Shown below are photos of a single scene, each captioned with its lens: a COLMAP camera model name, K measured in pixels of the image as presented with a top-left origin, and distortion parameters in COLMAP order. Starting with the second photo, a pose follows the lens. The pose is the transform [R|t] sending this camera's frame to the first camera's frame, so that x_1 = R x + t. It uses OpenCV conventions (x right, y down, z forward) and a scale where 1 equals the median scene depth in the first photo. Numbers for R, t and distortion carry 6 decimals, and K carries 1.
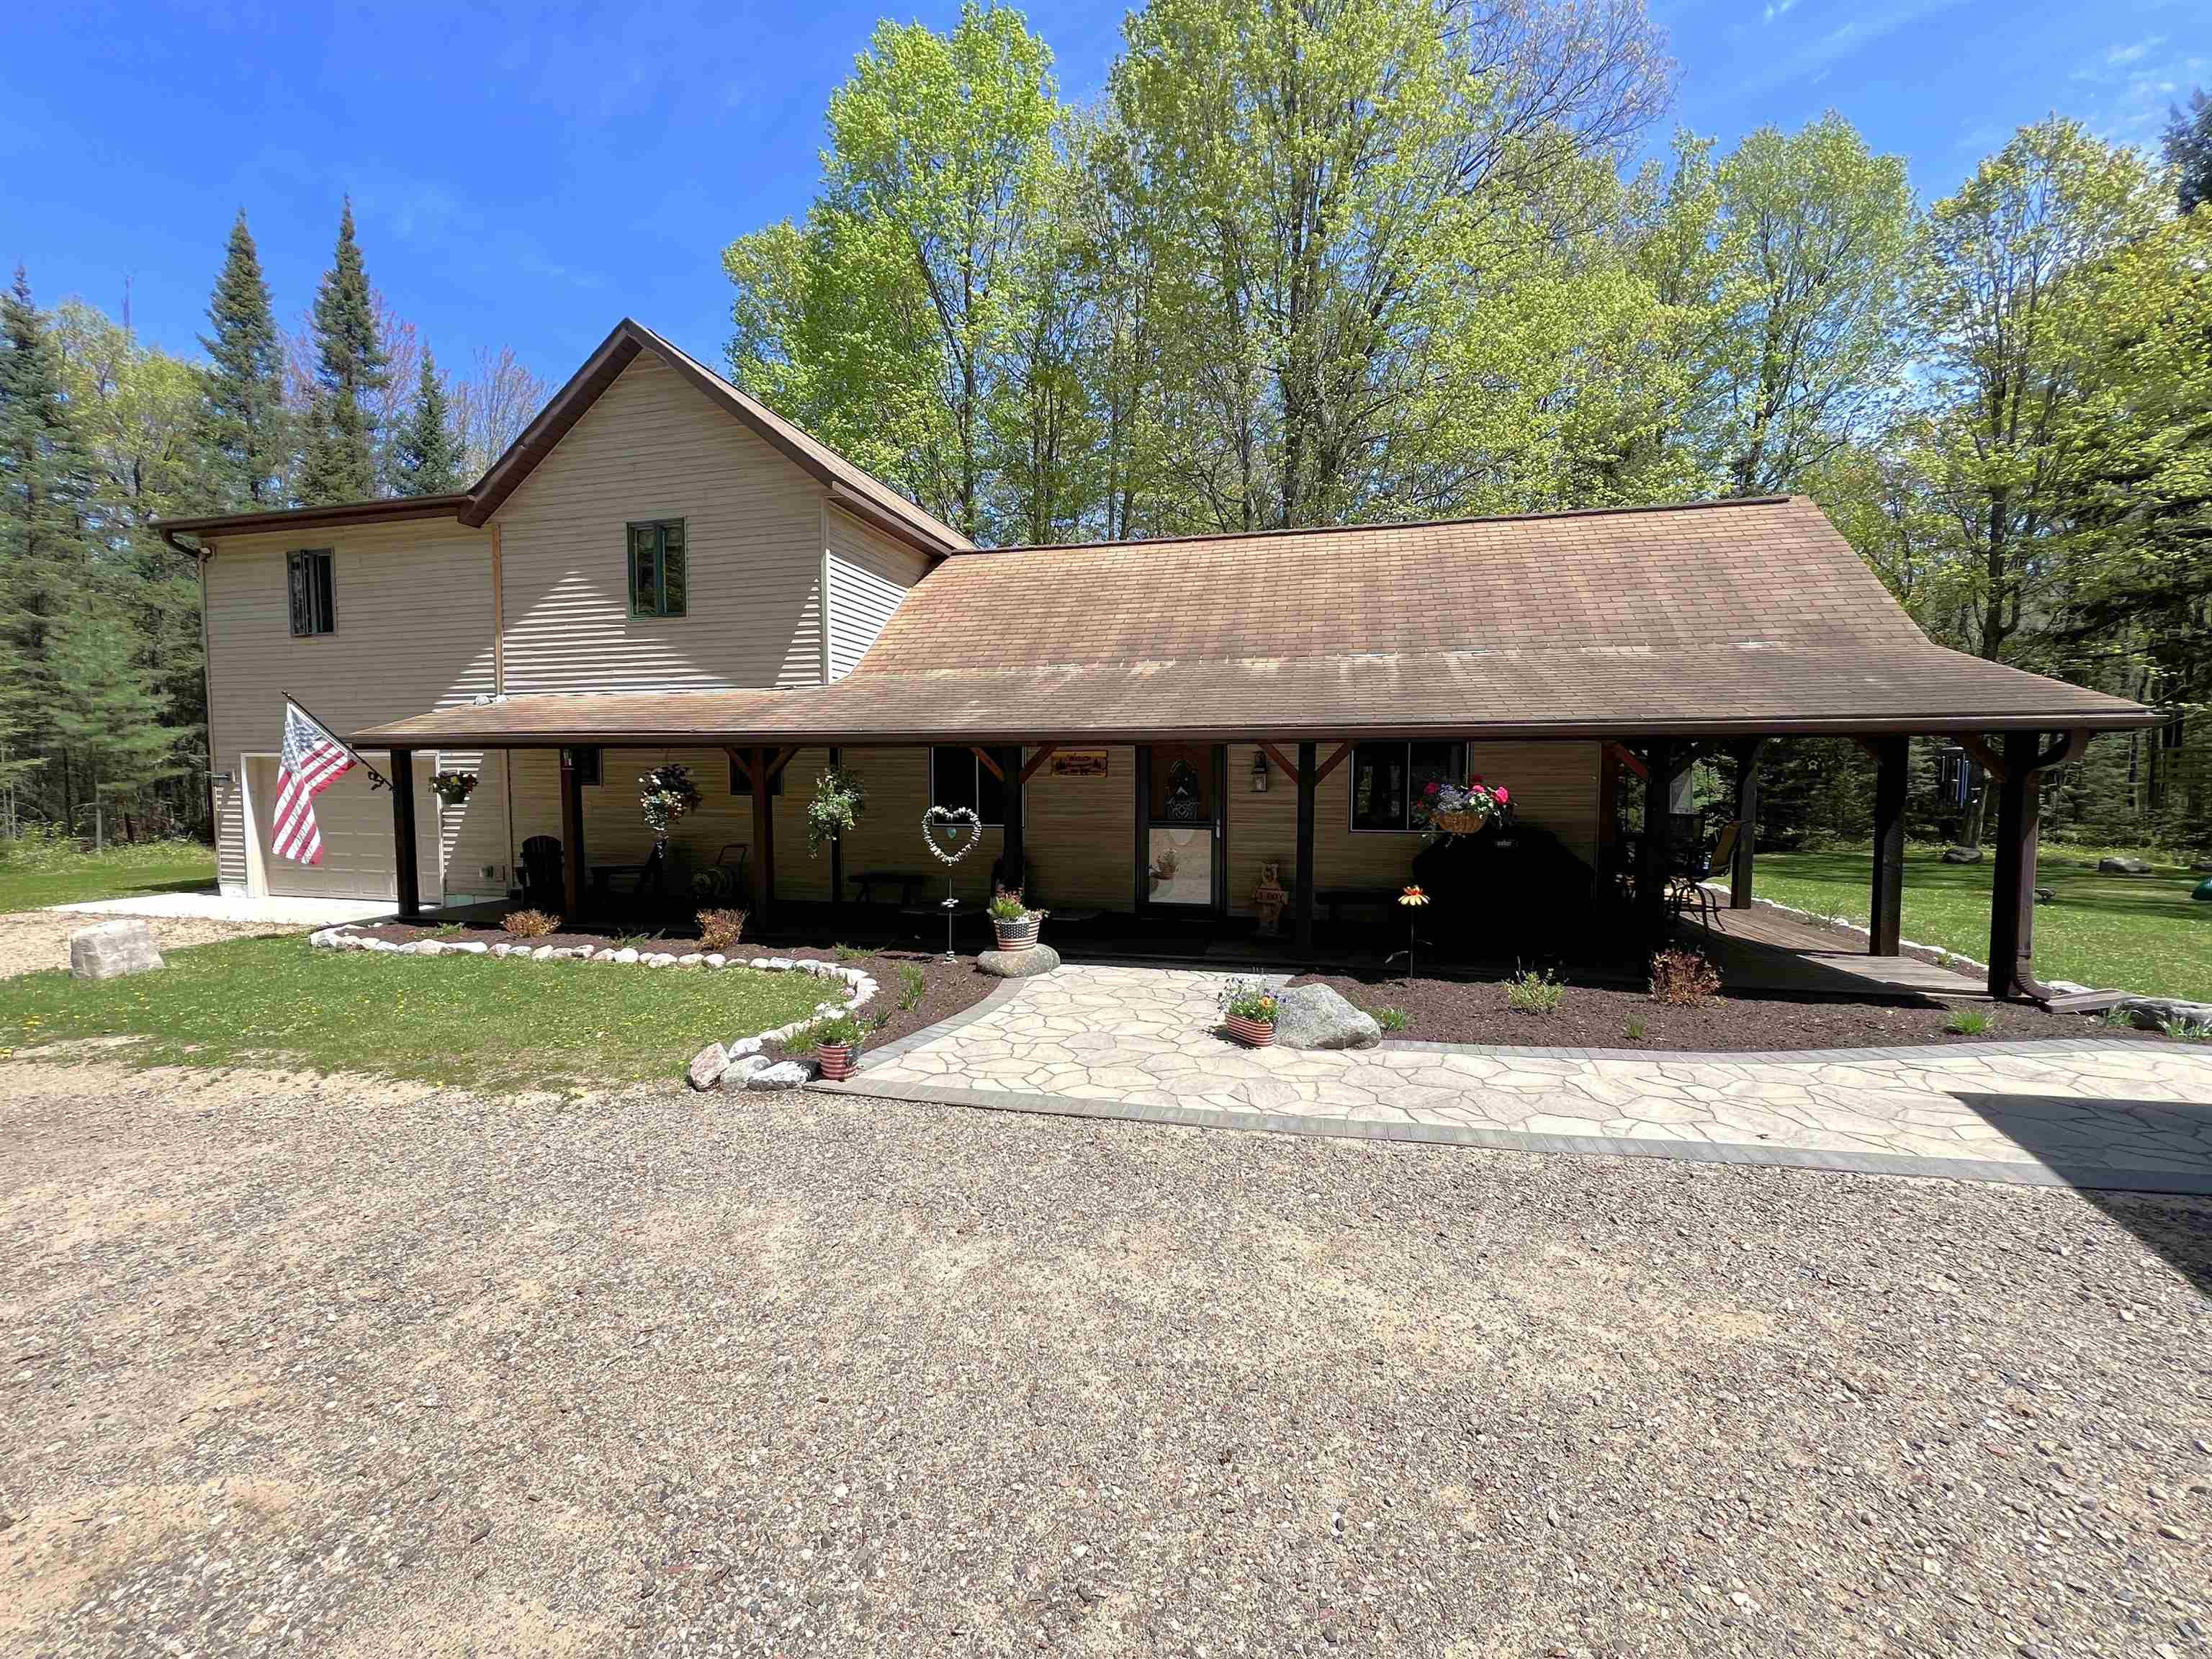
lens RADIAL K [[886.0, 0, 1106.7], [0, 886.0, 828.3], [0, 0, 1]] dist [-0.000662, -0.000193]
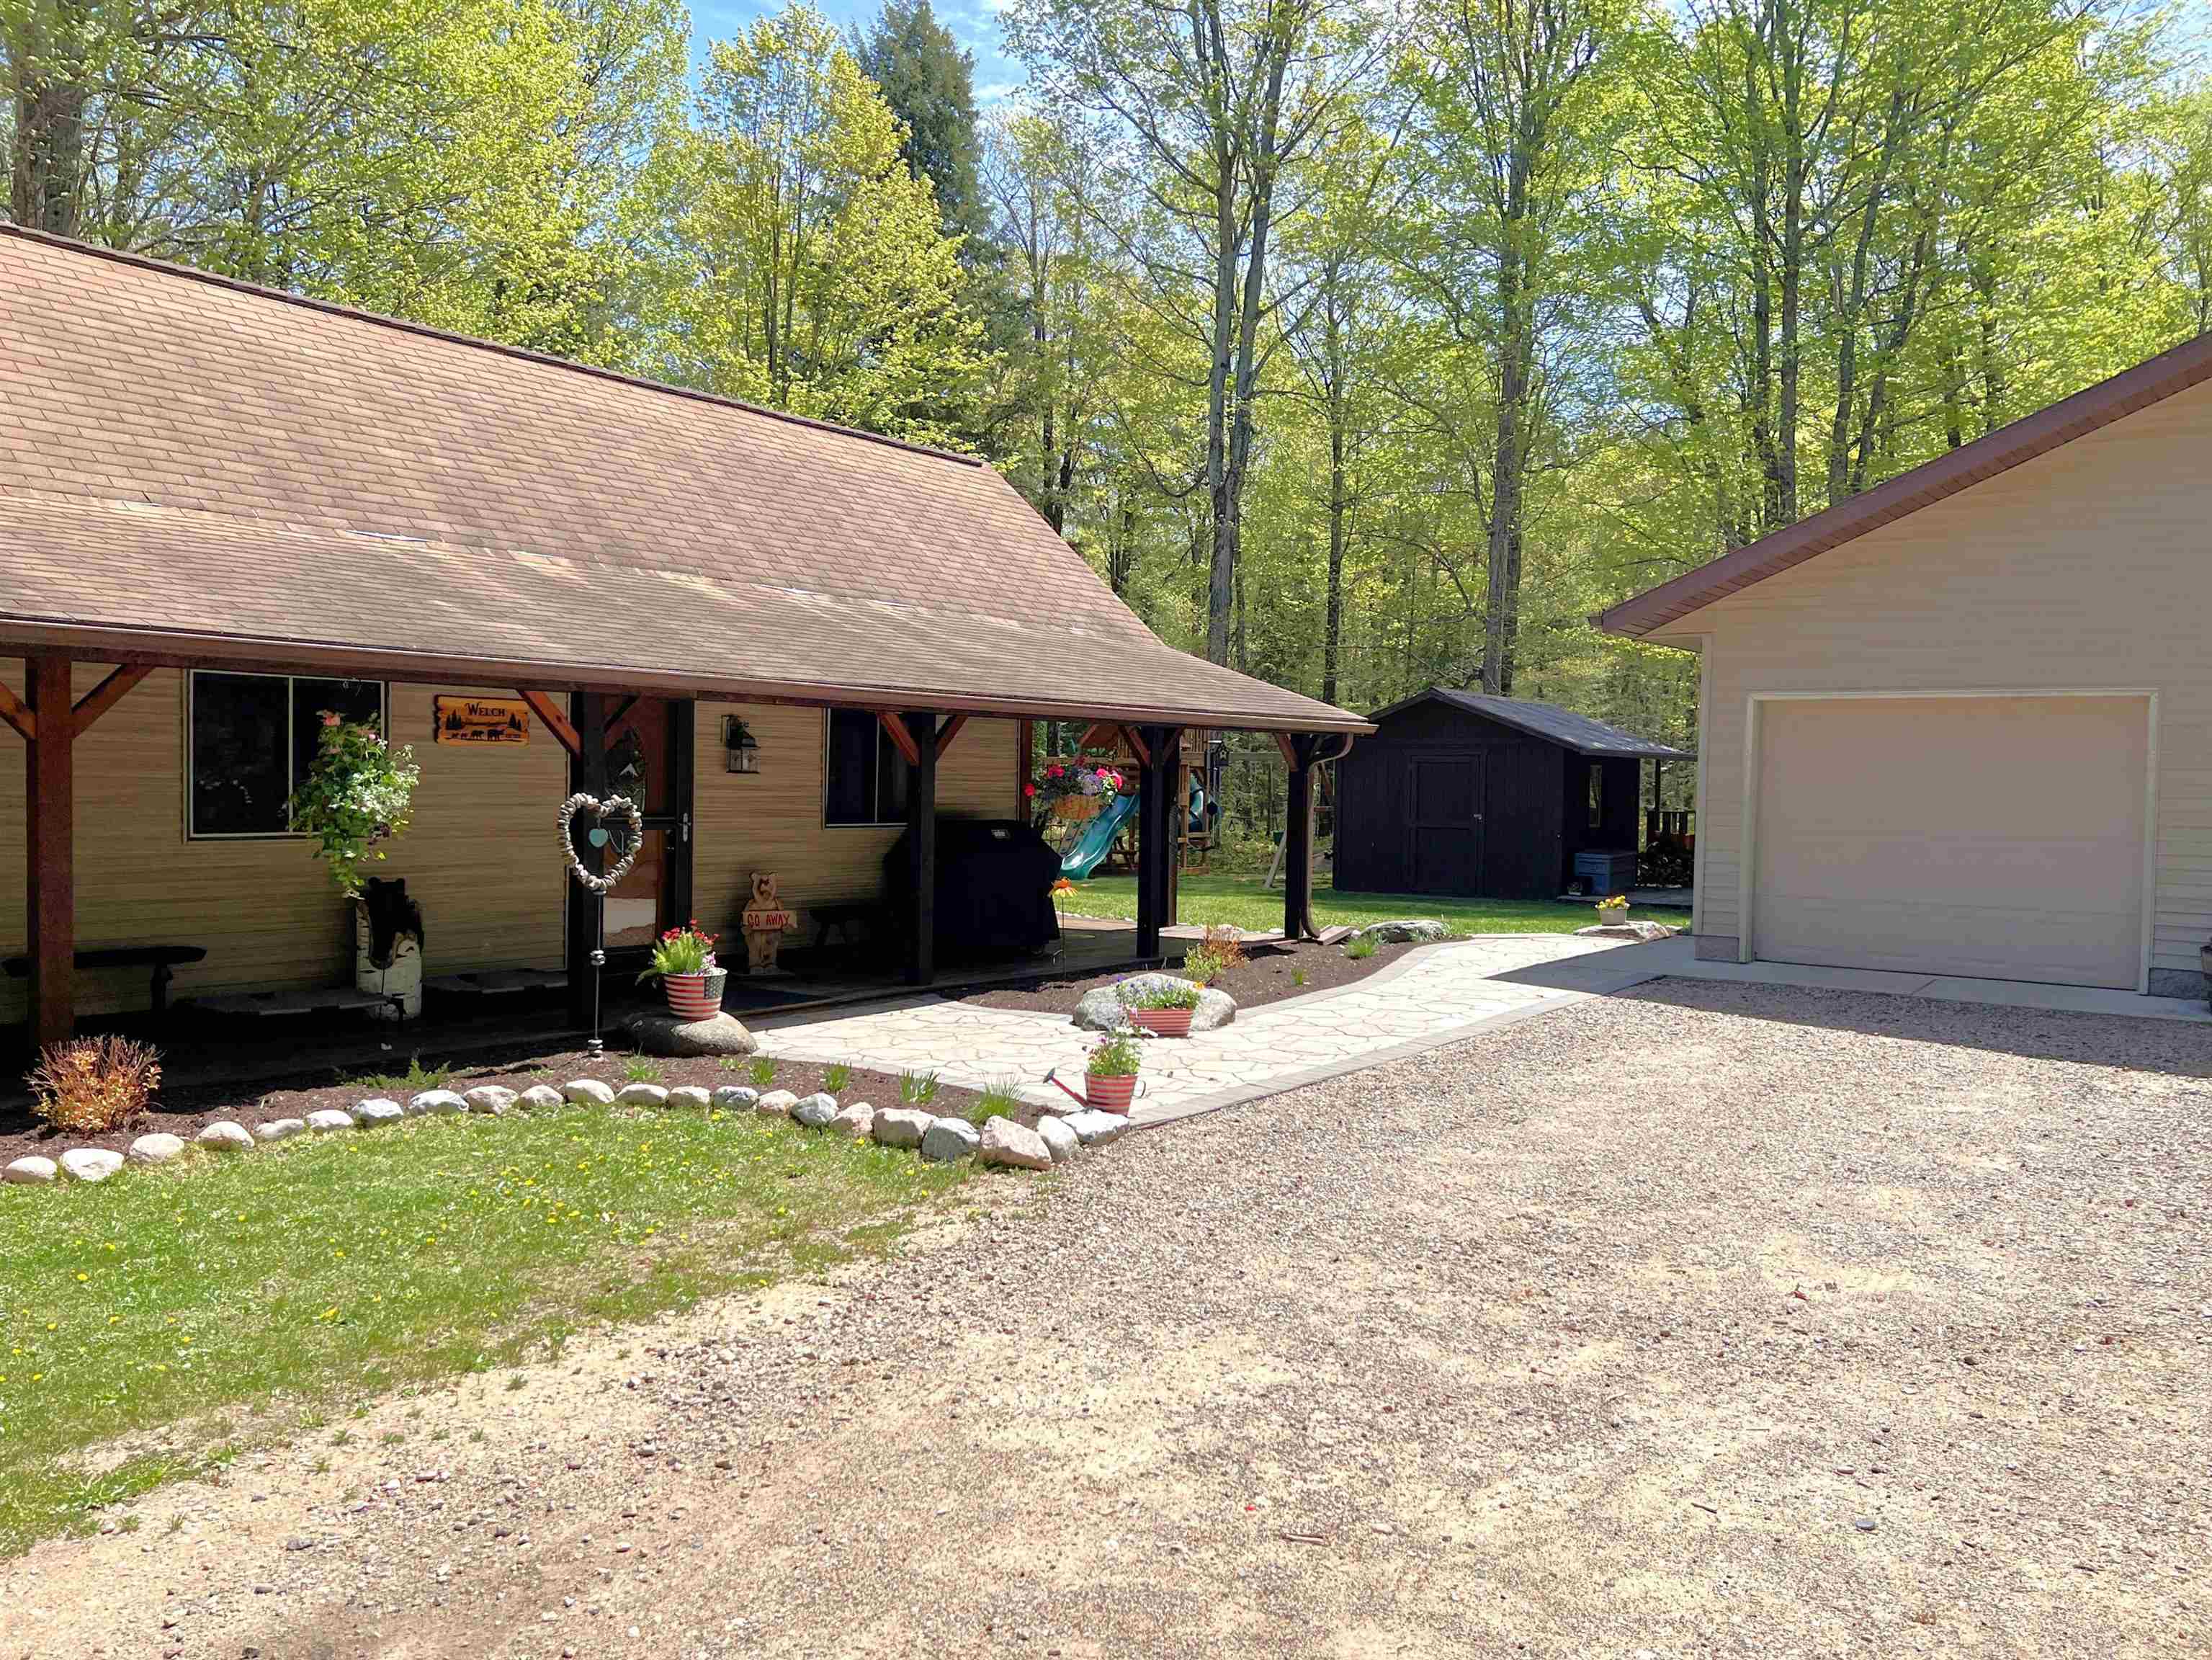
lens RADIAL K [[1674.6, 0, 1101.6], [0, 1674.6, 843.5], [0, 0, 1]] dist [0.056585, -0.054921]
pose [[0.393979, -0.031785, 0.918570, -0.937353], [0.029096, 0.999332, 0.022100, -0.006061], [-0.918659, 0.018020, 0.394641, 0.209631]]
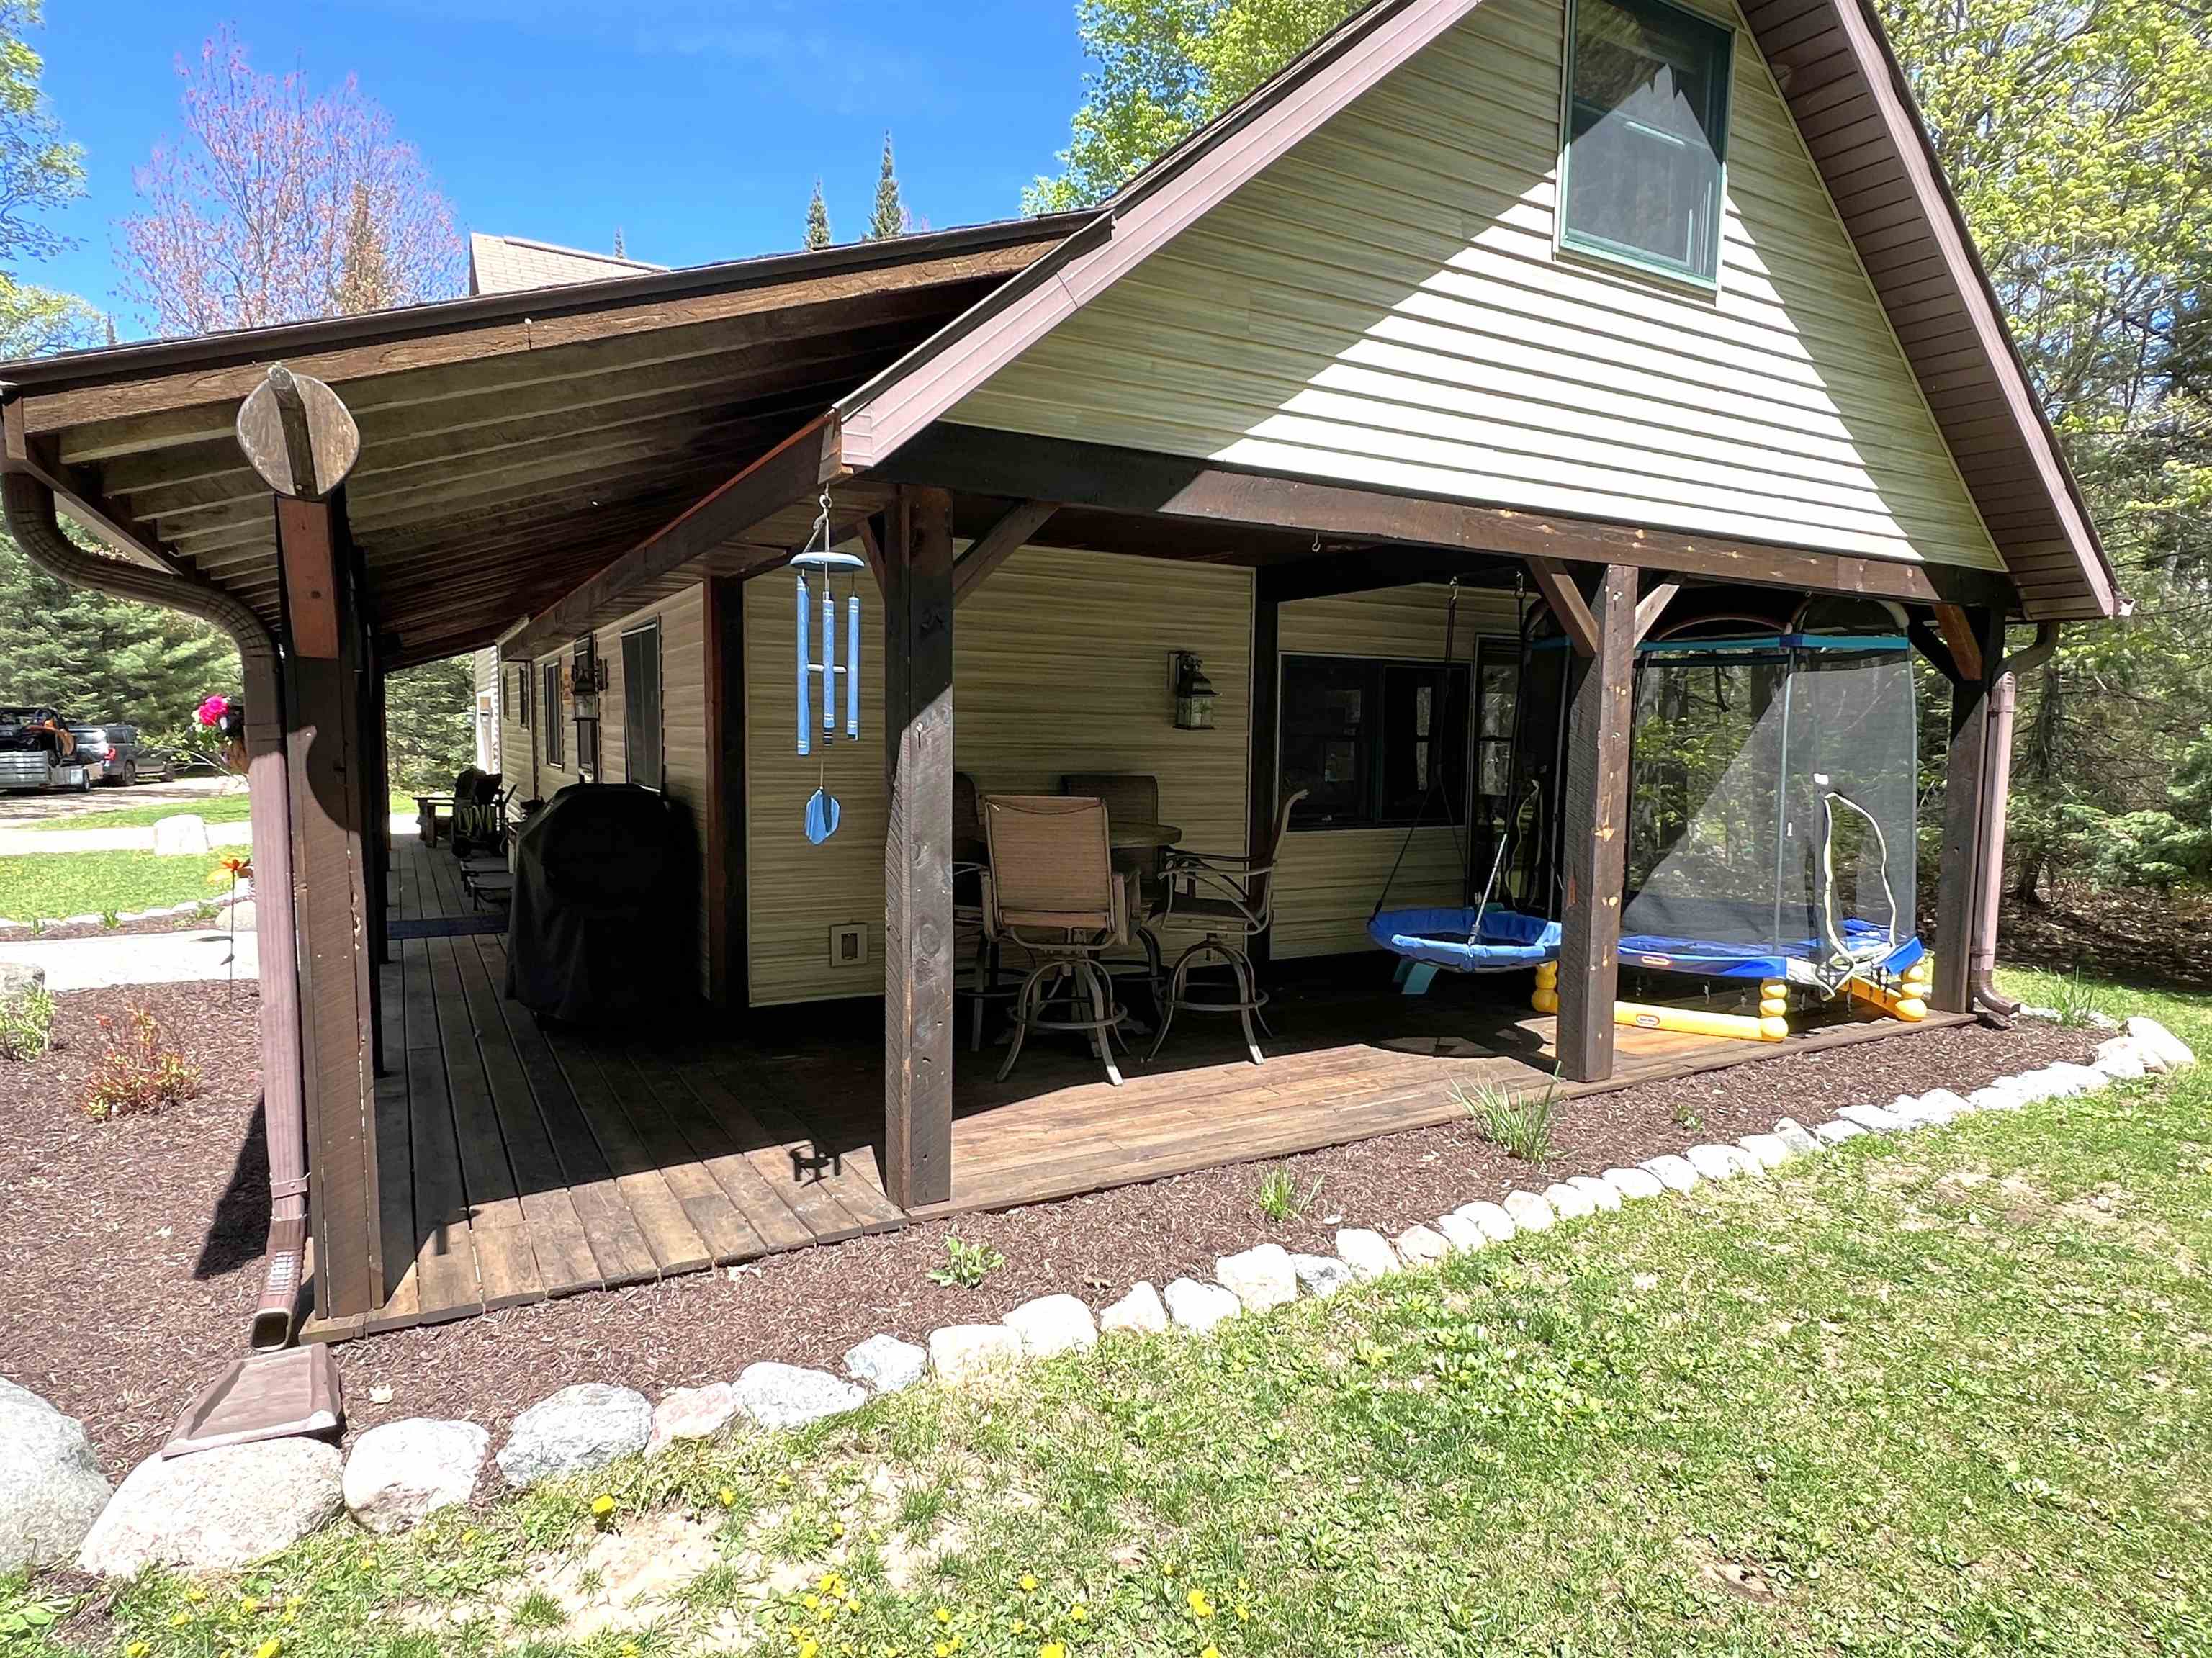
lens RADIAL K [[1260.3, 0, 1104.9], [0, 1260.3, 839.2], [0, 0, 1]] dist [-0.009584, 0.004078]
pose [[0.689815, 0.067652, -0.720818, 1.106717], [-0.050322, 0.997697, 0.045480, -0.015153], [0.722235, 0.004900, 0.691631, 0.632851]]
